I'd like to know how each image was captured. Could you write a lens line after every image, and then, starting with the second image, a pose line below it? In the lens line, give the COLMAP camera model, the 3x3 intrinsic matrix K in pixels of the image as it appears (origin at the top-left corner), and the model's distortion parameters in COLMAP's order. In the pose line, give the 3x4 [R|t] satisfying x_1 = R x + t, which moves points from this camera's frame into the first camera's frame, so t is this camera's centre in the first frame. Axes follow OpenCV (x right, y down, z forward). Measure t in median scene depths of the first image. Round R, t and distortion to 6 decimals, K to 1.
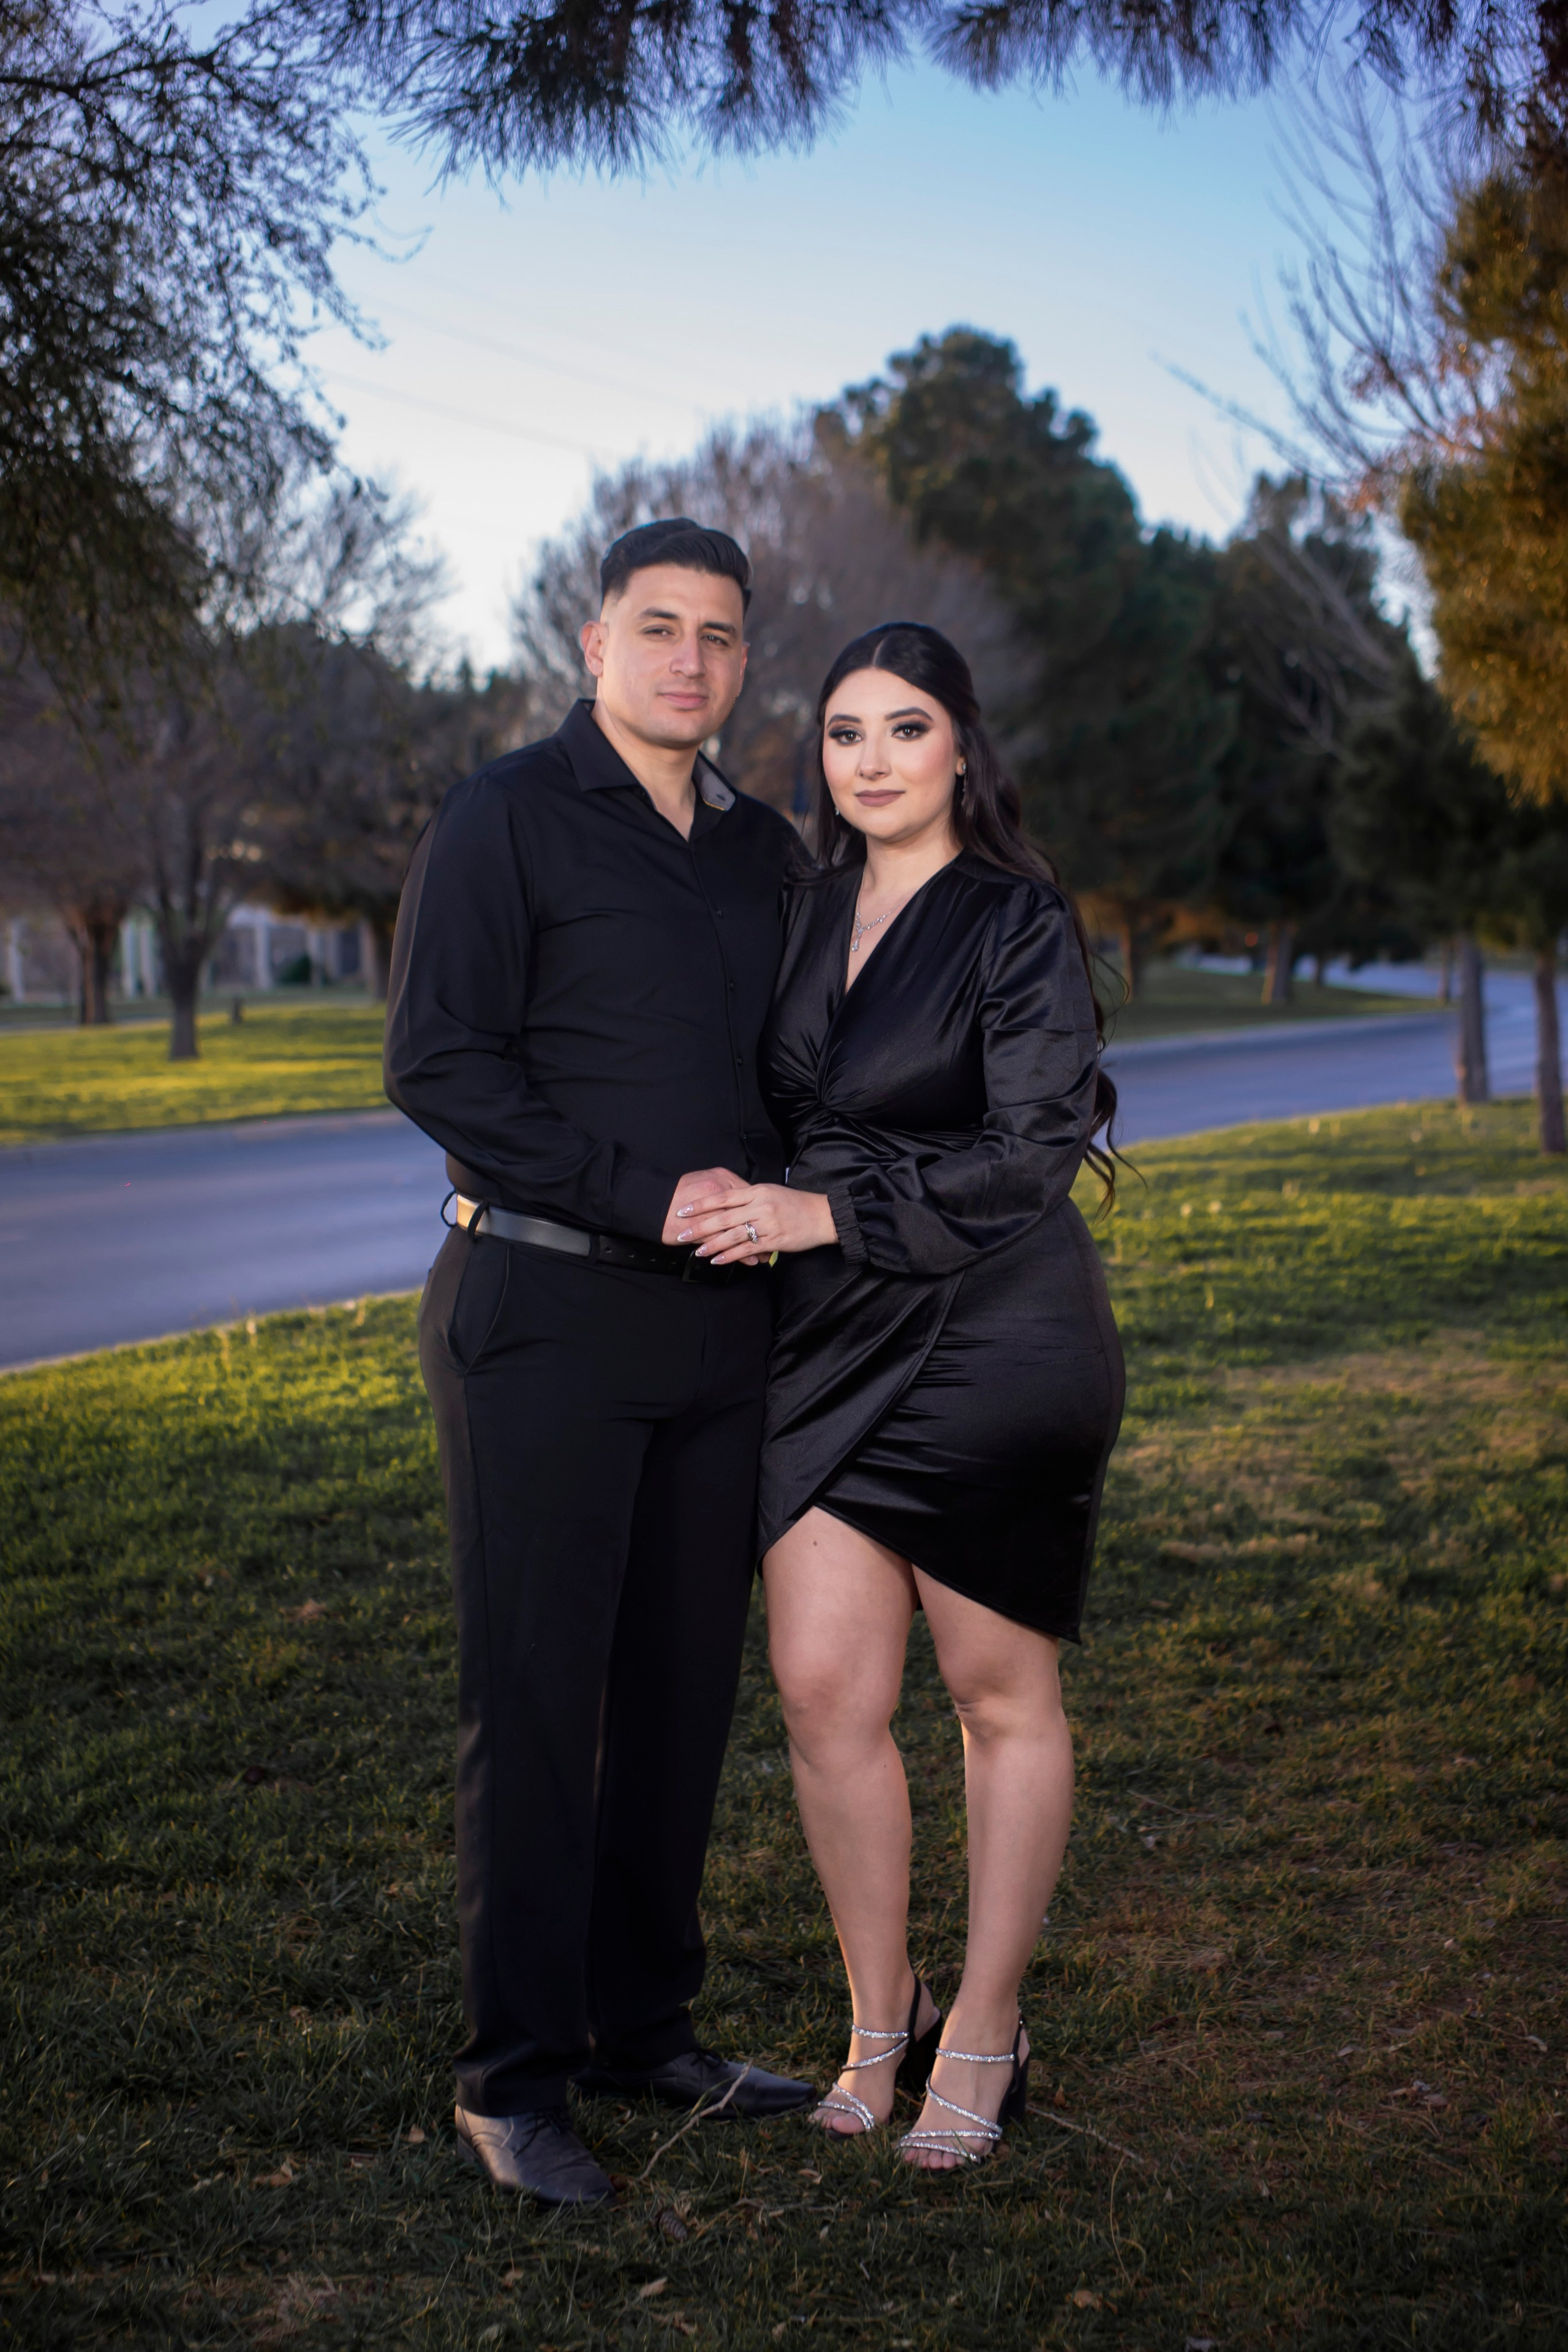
lens RADIAL K [[3602.7, 0, 778.9], [0, 3602.7, 1182.3], [0, 0, 1]] dist [-0.070637, 0.000000]
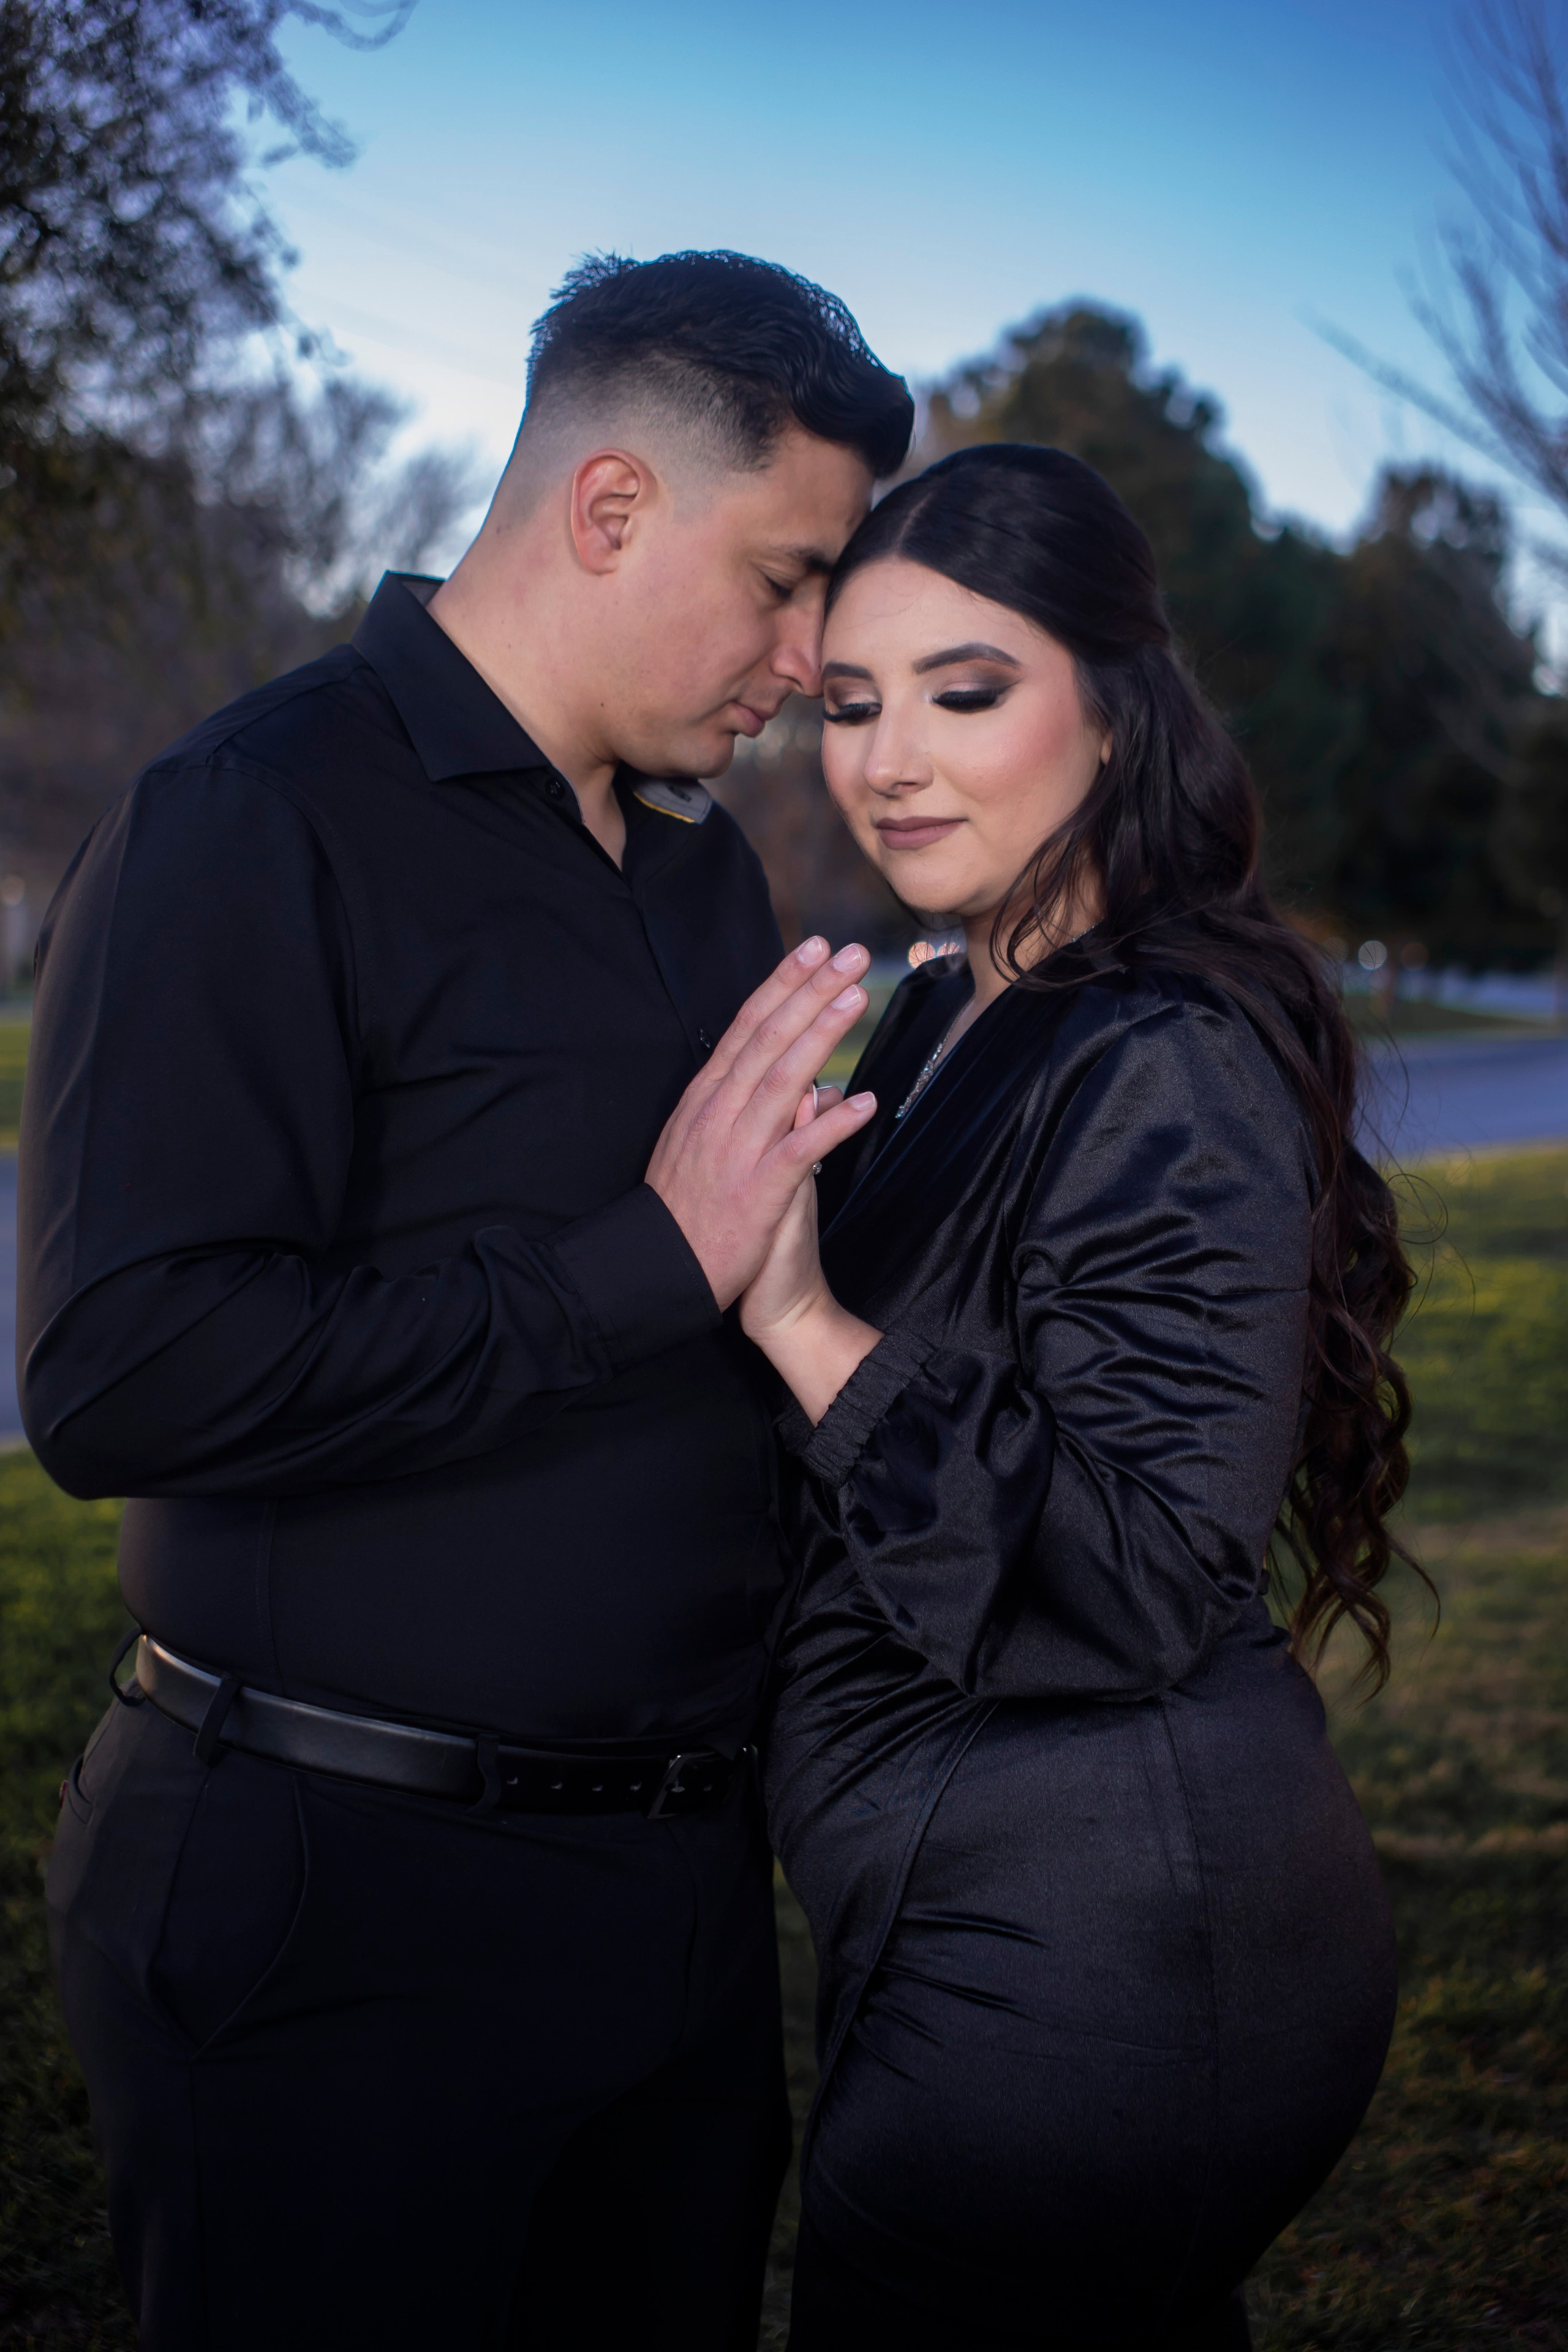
lens RADIAL K [[3602.7, 0, 787.9], [0, 3602.7, 1168.2], [0, 0, 1]] dist [-0.070637, 0.000000]
pose [[0.999376, 0.027547, -0.022124, 0.000951], [-0.027589, 0.999618, -0.001600, -0.024865], [0.022072, 0.002210, 0.999754, 0.226231]]
